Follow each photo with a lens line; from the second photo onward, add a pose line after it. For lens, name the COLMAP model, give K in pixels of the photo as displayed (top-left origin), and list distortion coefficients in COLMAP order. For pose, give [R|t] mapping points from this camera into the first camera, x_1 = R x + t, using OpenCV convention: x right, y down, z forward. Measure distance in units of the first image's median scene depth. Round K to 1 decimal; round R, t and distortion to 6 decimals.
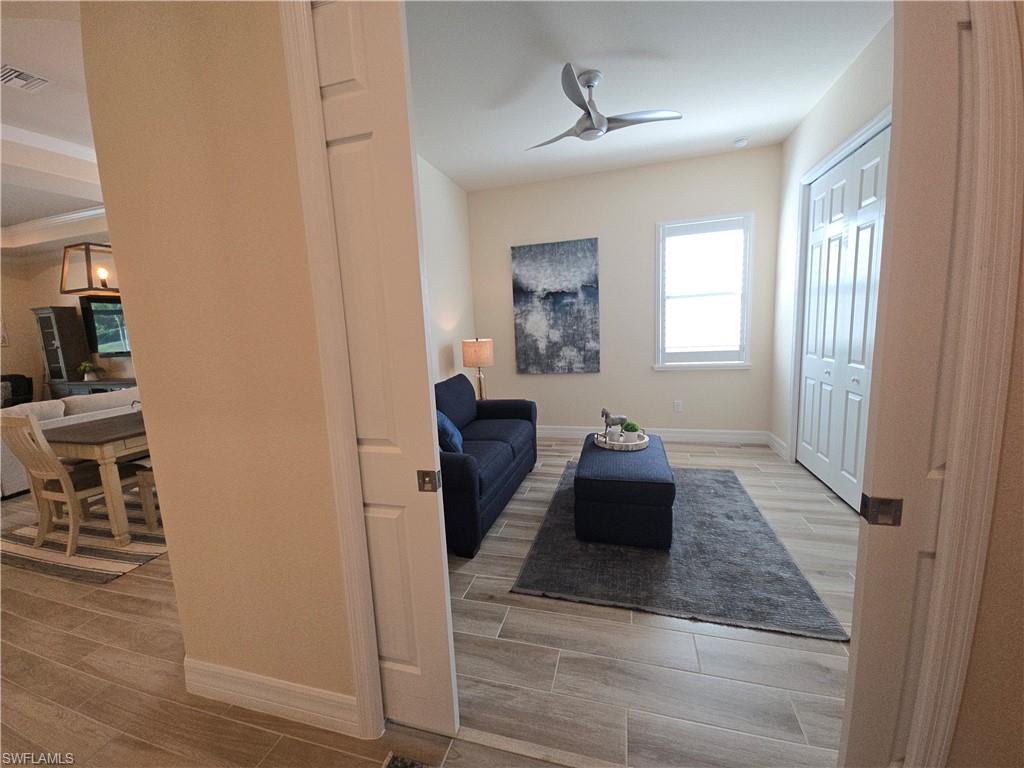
lens RADIAL K [[417.3, 0, 505.6], [0, 417.3, 385.0], [0, 0, 1]] dist [0.000631, -0.000724]
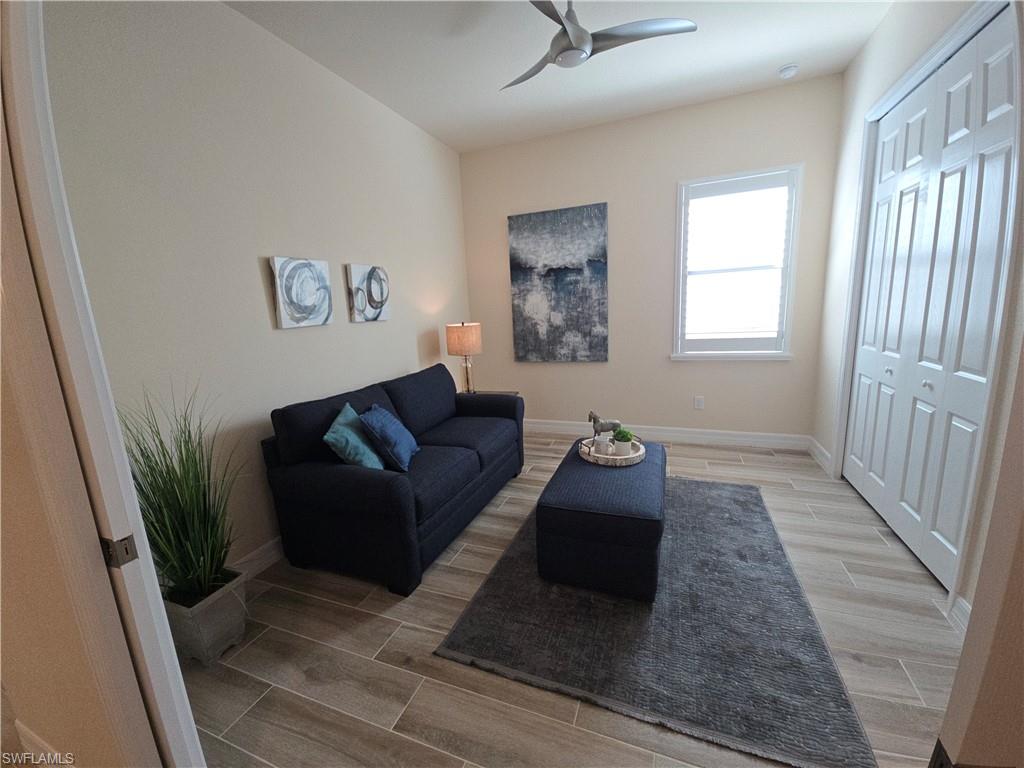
lens RADIAL K [[417.3, 0, 505.6], [0, 417.3, 385.0], [0, 0, 1]] dist [0.000631, -0.000724]
pose [[0.995501, 0.015468, -0.093476, 0.142016], [-0.010622, 0.998584, 0.052126, -0.036120], [0.094150, -0.050898, 0.994256, 0.169665]]
